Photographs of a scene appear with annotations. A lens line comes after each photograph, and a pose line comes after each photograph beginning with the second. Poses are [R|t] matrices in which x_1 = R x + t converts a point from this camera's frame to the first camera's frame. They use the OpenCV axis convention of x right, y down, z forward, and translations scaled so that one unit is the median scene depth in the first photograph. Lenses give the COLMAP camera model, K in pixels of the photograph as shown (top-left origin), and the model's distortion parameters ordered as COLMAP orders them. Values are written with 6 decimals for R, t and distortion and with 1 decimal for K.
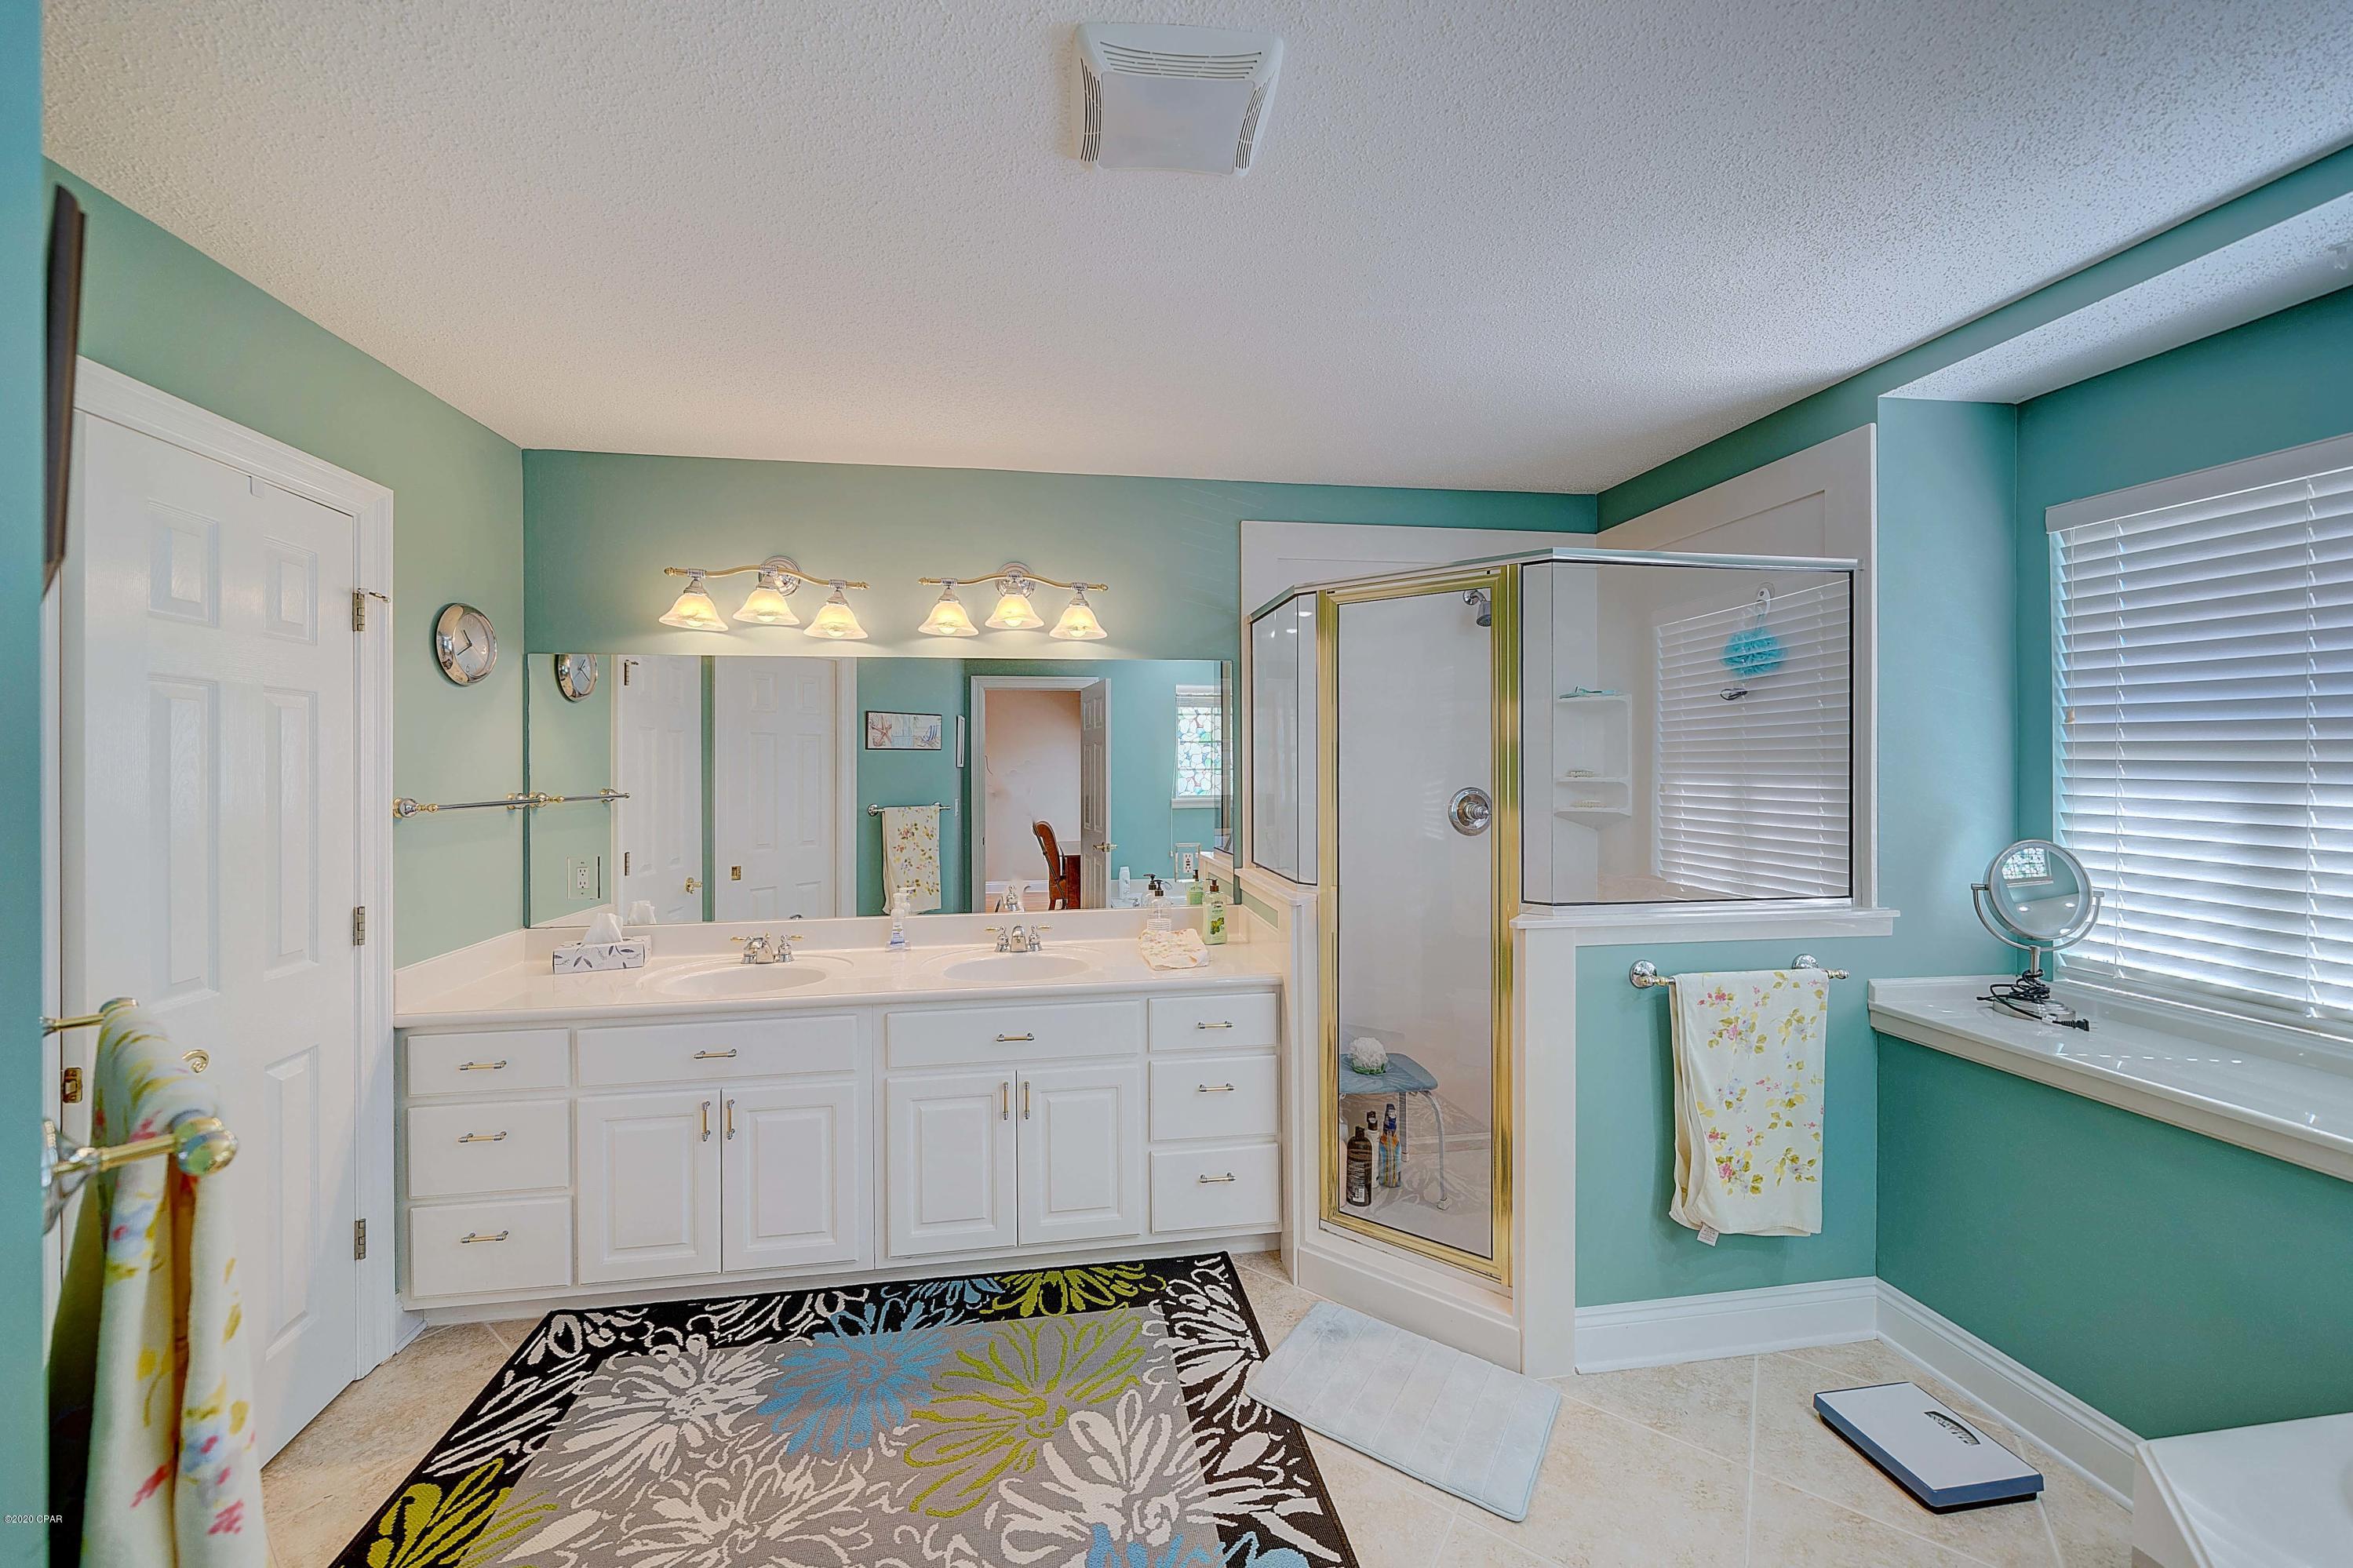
lens RADIAL K [[838.4, 0, 1158.7], [0, 838.4, 785.0], [0, 0, 1]] dist [0.000049, -0.000030]
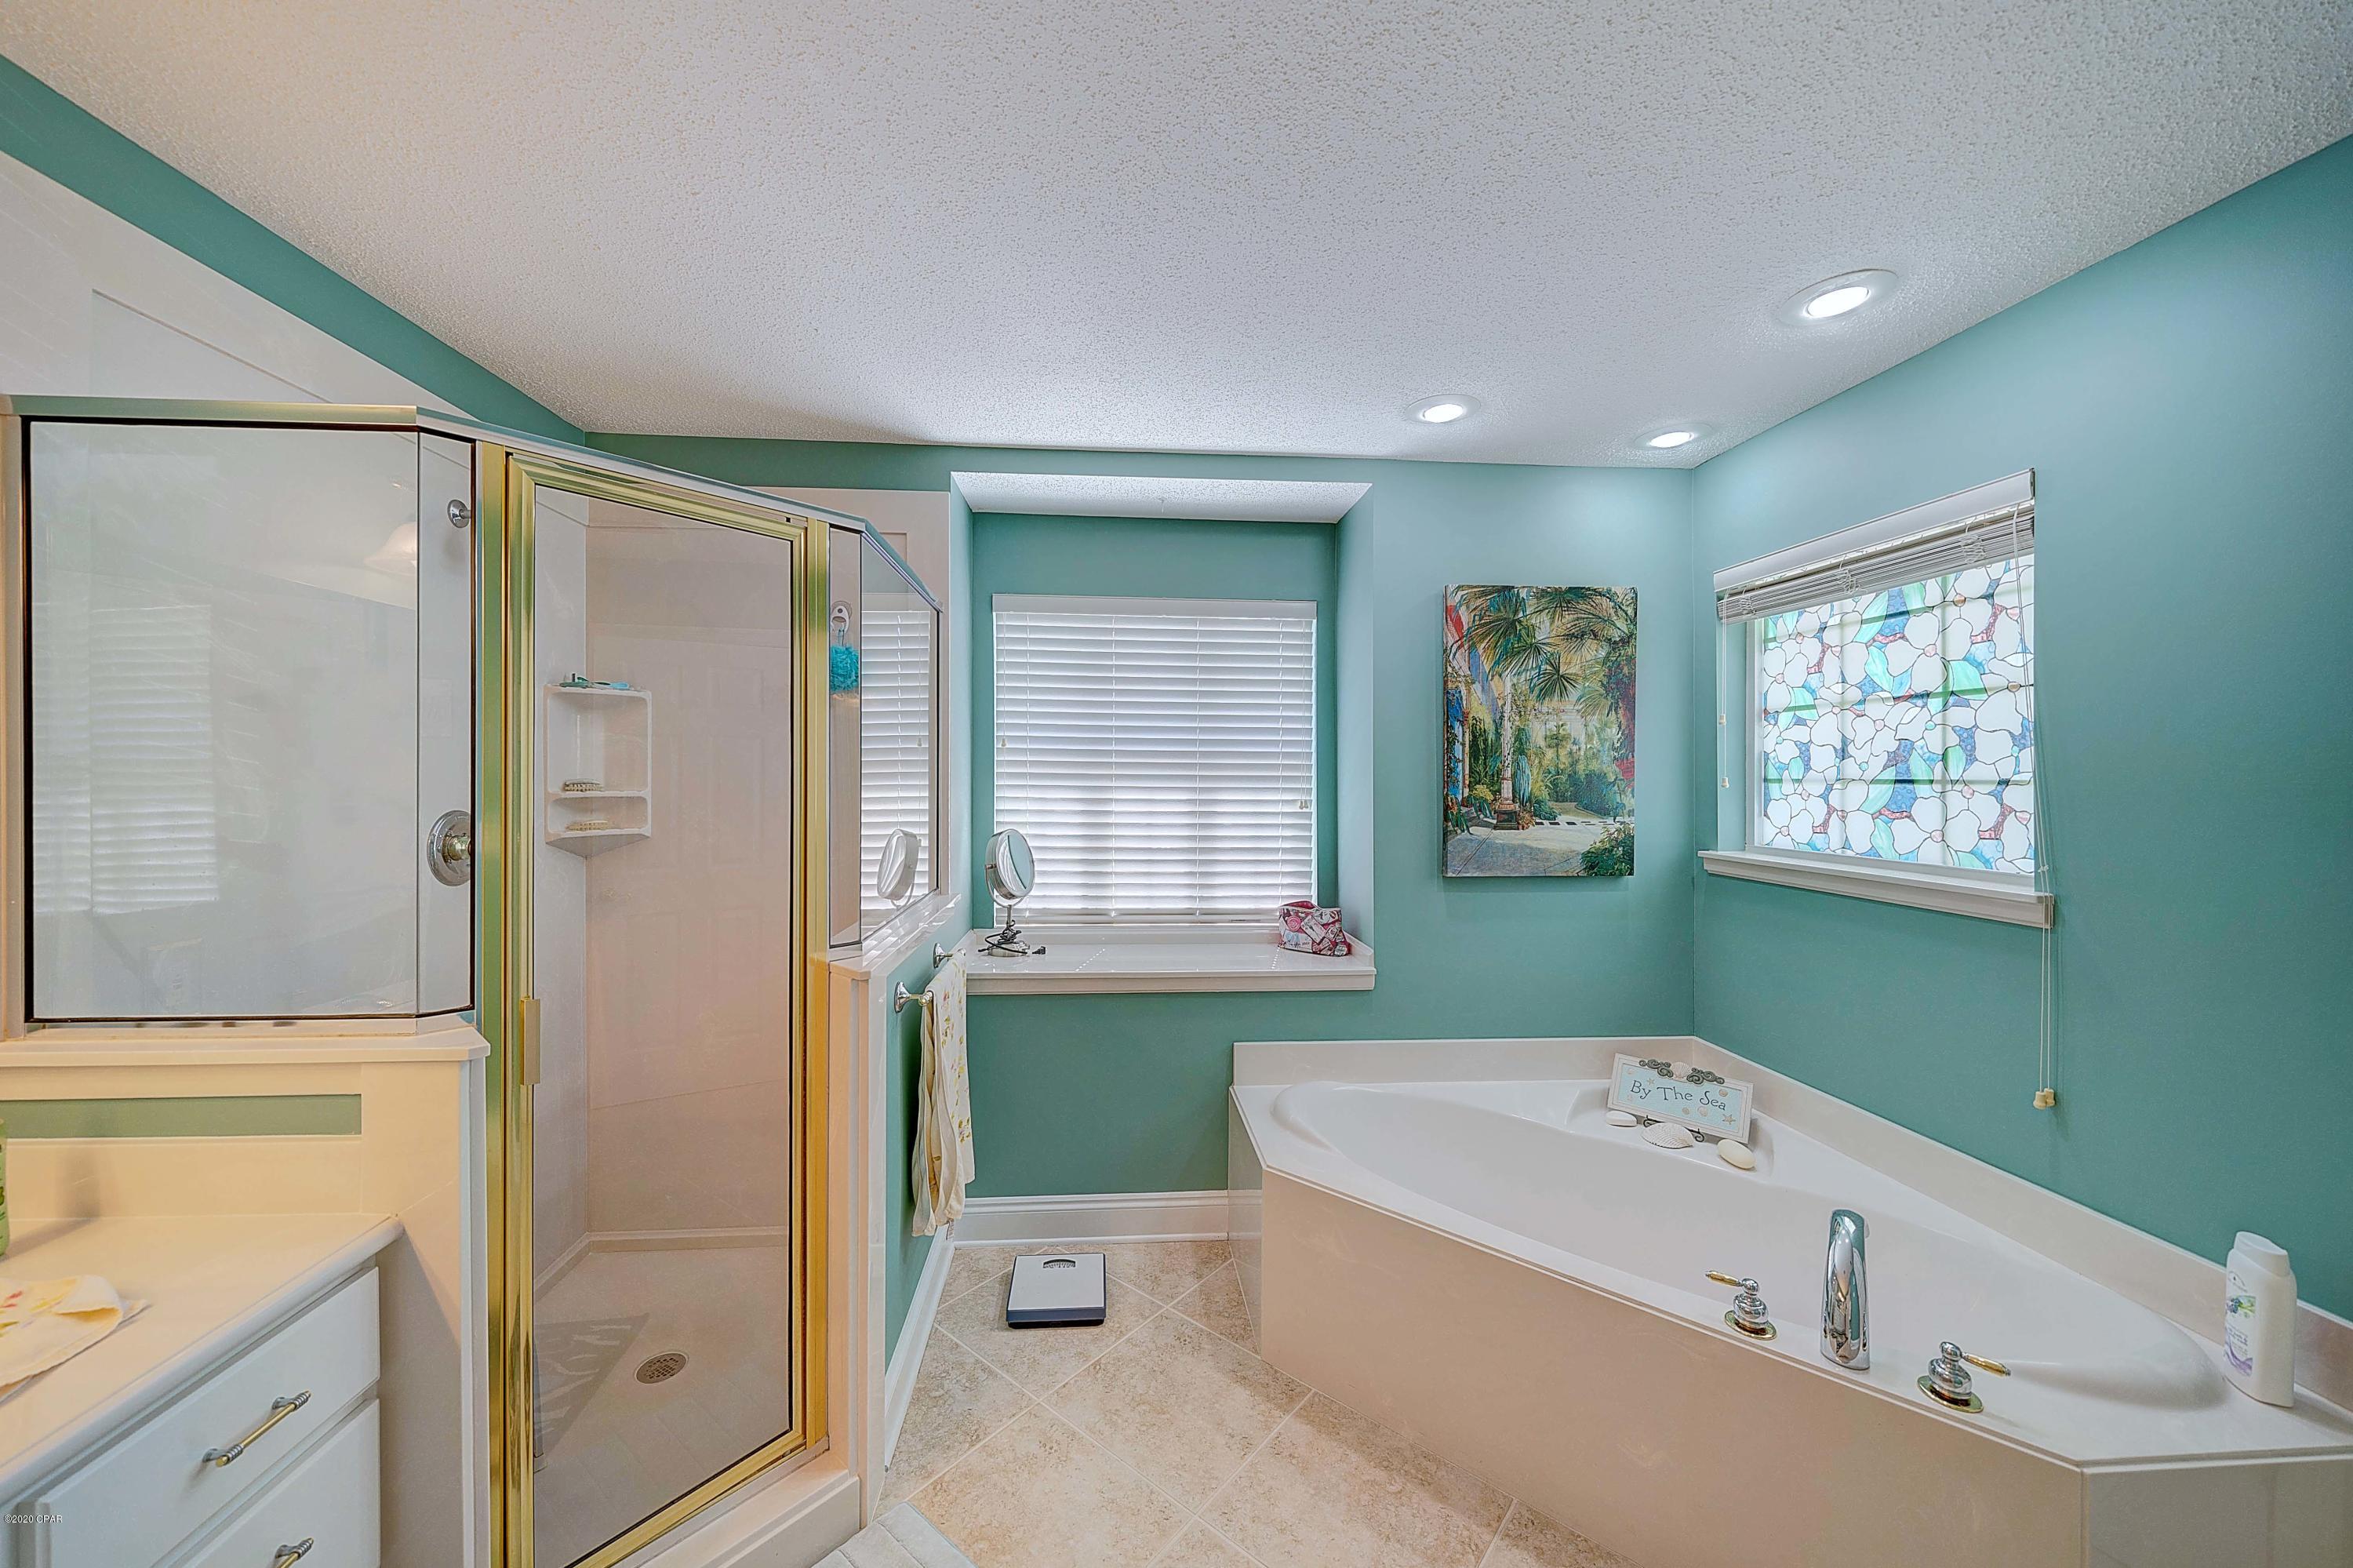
lens RADIAL K [[838.5, 0, 1158.7], [0, 838.5, 785.0], [0, 0, 1]] dist [0.000049, -0.000030]
pose [[0.070923, -0.009582, 0.997436, -0.355891], [0.023182, 0.999700, 0.007955, -0.014118], [-0.997212, 0.022558, 0.071123, 0.660645]]
